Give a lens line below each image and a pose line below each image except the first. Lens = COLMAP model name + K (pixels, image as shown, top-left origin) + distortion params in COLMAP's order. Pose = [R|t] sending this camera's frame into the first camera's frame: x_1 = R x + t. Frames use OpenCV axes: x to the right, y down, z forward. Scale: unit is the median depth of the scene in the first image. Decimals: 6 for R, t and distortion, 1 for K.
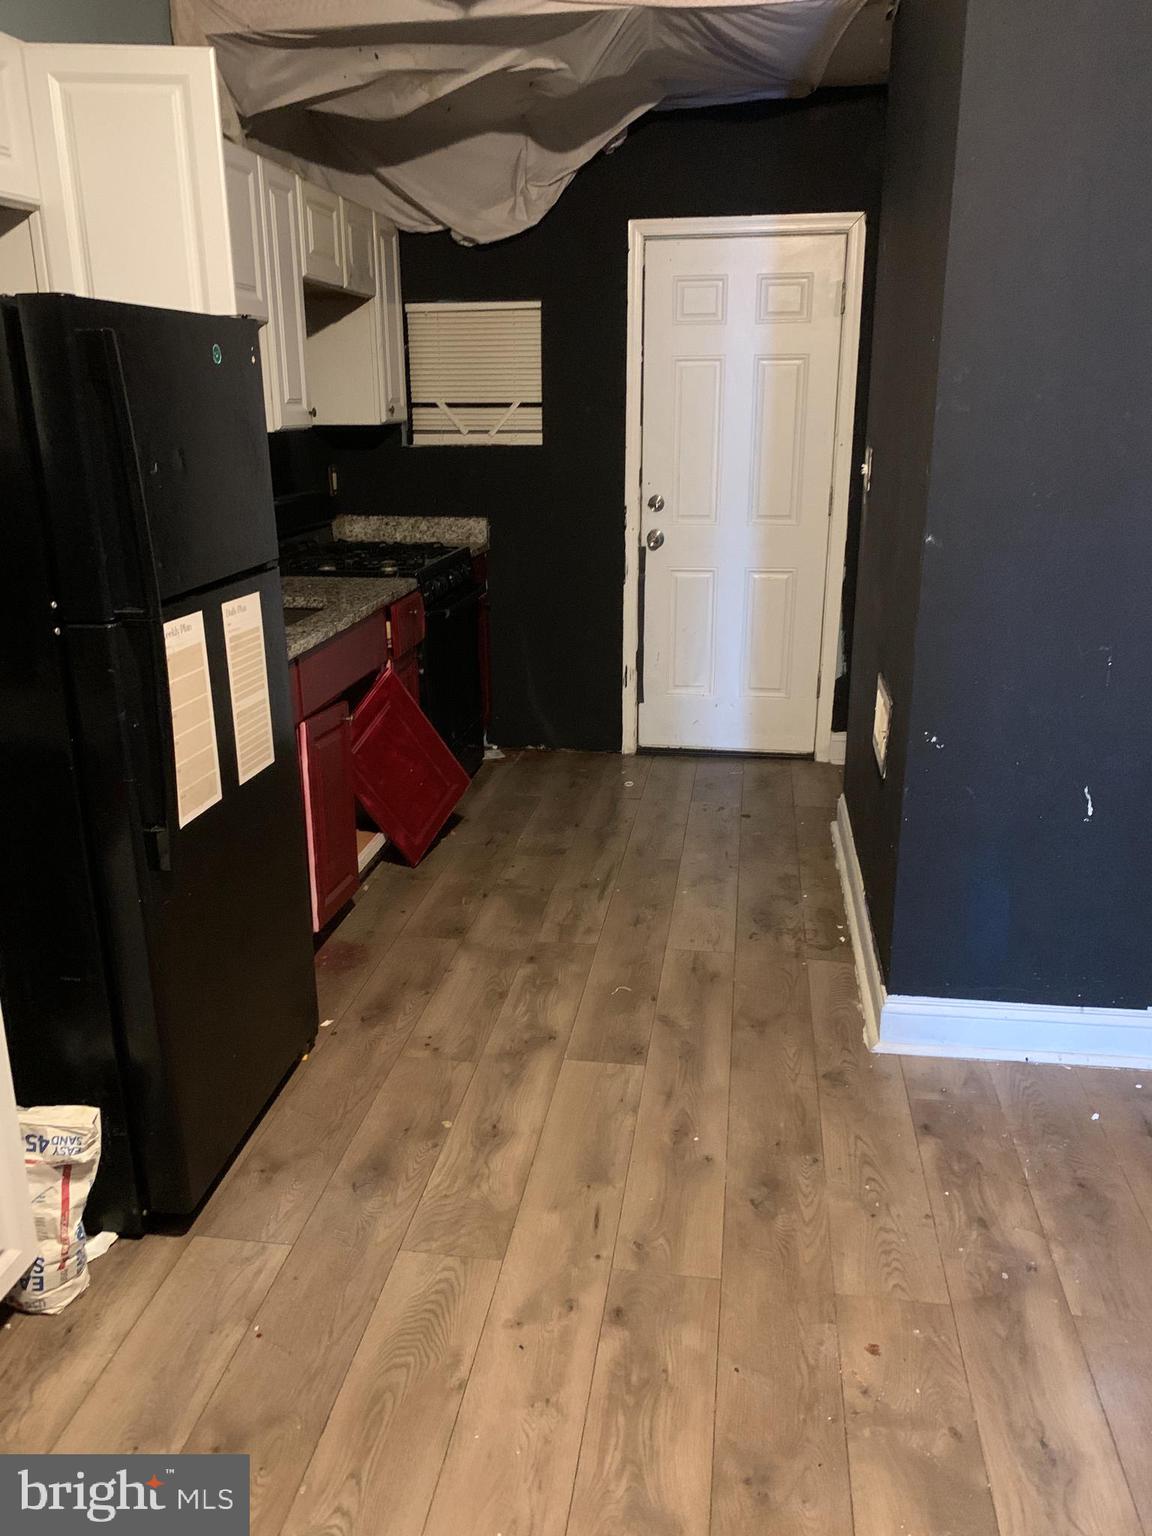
lens RADIAL K [[1180.3, 0, 573.5], [0, 1180.3, 787.7], [0, 0, 1]] dist [0.008481, -0.010516]
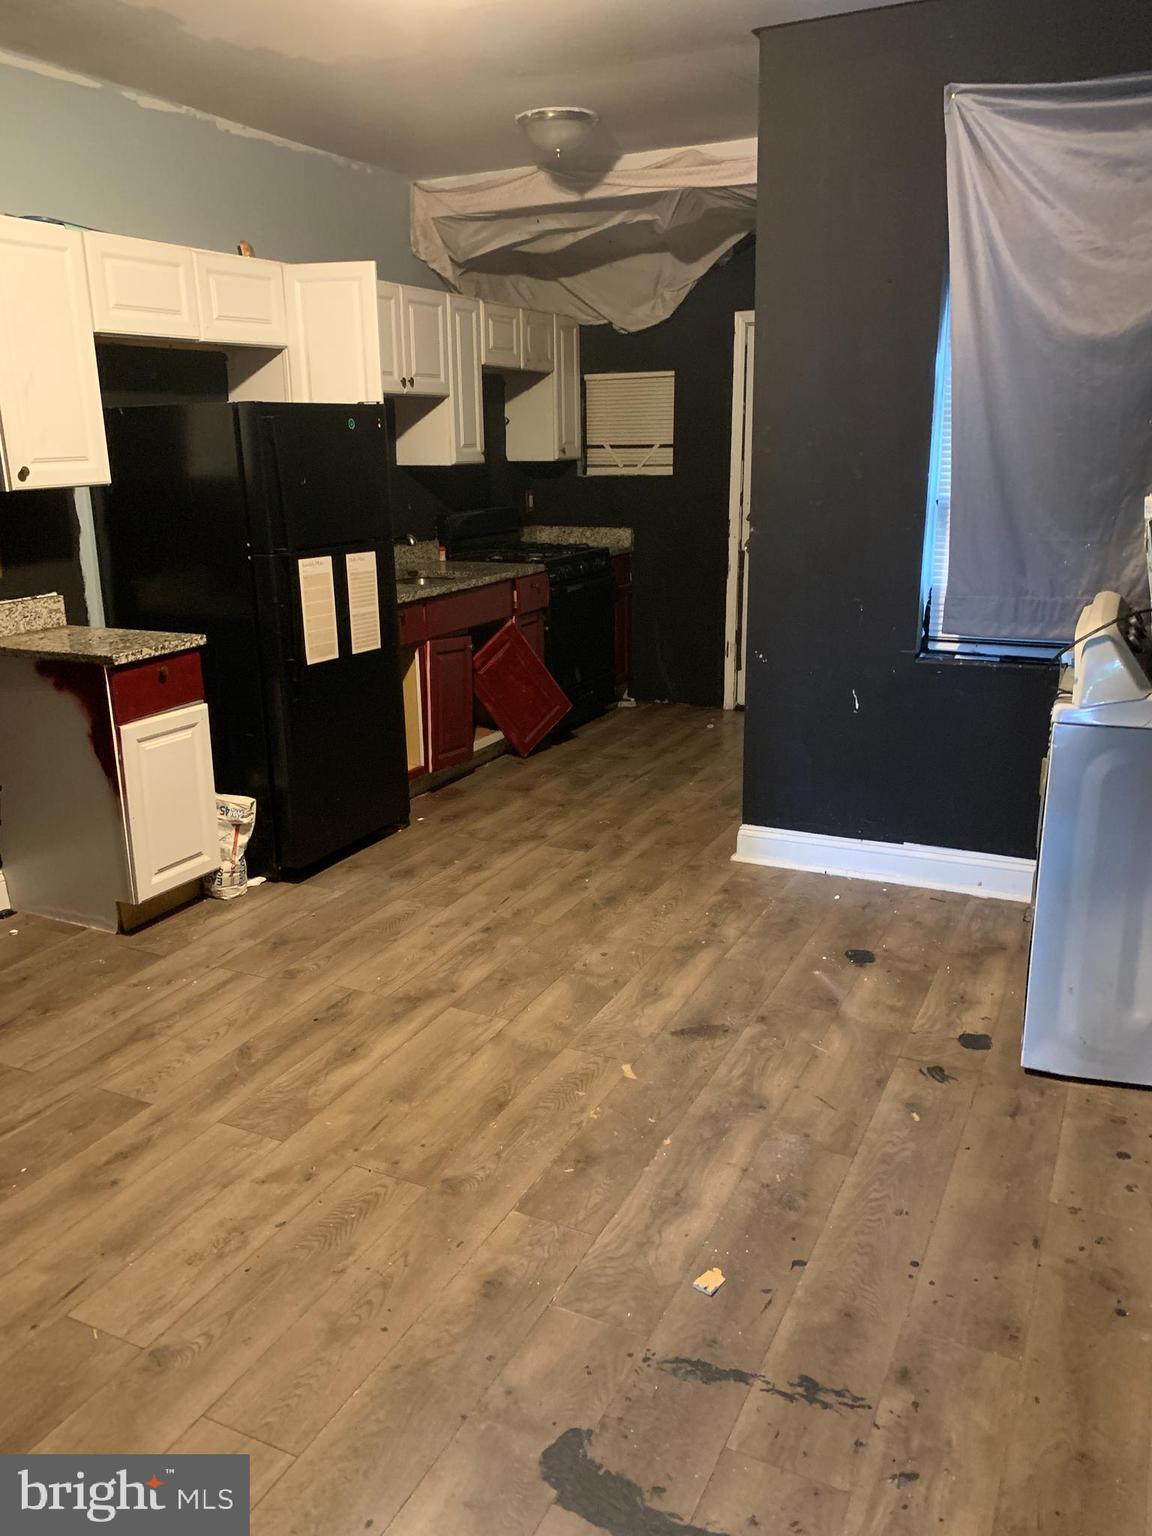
lens RADIAL K [[1190.4, 0, 576.0], [0, 1190.4, 768.0], [0, 0, 1]] dist [0.098344, -0.222235]
pose [[0.953536, 0.074864, -0.291830, 0.389645], [-0.088225, 0.995558, -0.032878, 0.132032], [0.288072, 0.057097, 0.955905, -0.434027]]
